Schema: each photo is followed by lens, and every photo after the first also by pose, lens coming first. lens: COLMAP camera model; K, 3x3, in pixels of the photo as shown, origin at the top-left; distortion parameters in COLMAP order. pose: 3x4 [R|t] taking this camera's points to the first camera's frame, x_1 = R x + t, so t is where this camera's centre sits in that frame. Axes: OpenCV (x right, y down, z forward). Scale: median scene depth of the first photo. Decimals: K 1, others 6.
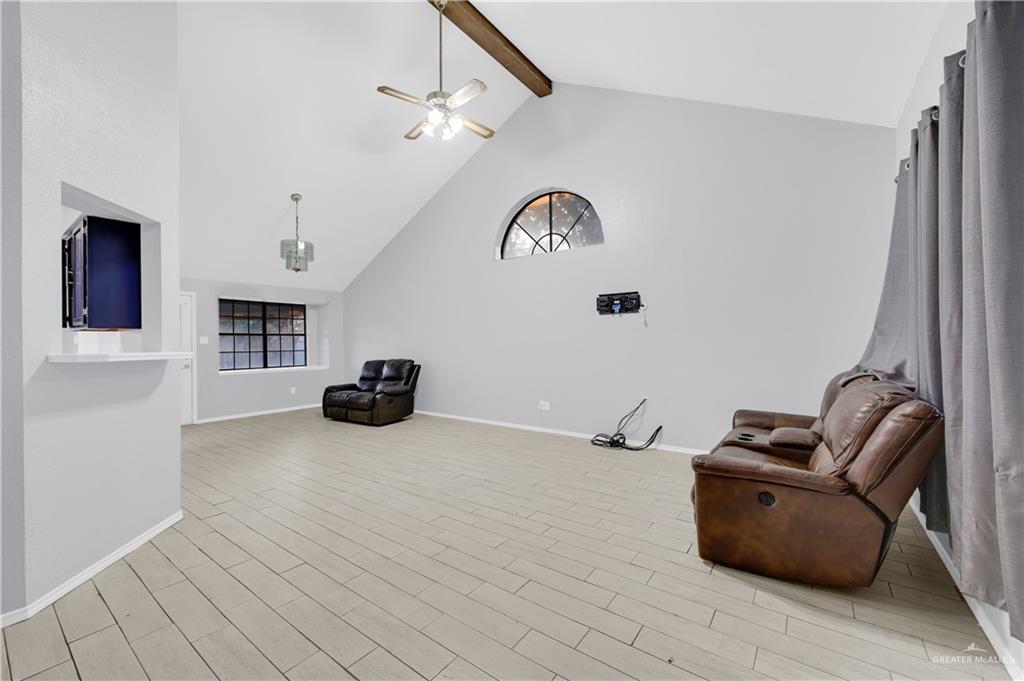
lens RADIAL K [[413.3, 0, 515.9], [0, 413.3, 340.3], [0, 0, 1]] dist [0.001151, 0.000047]
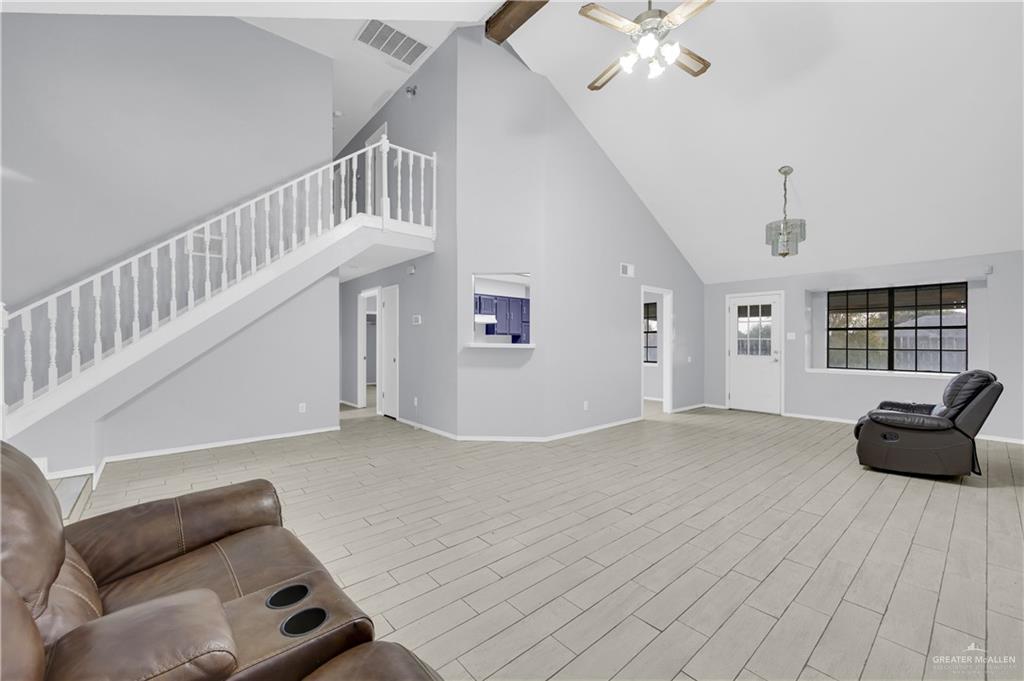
lens RADIAL K [[413.3, 0, 517.1], [0, 413.3, 340.9], [0, 0, 1]] dist [0.001151, 0.000047]
pose [[-0.217427, 0.010254, -0.976023, 0.336828], [0.005158, 0.999943, 0.009356, -0.000870], [0.976063, -0.003000, -0.217467, 0.491749]]
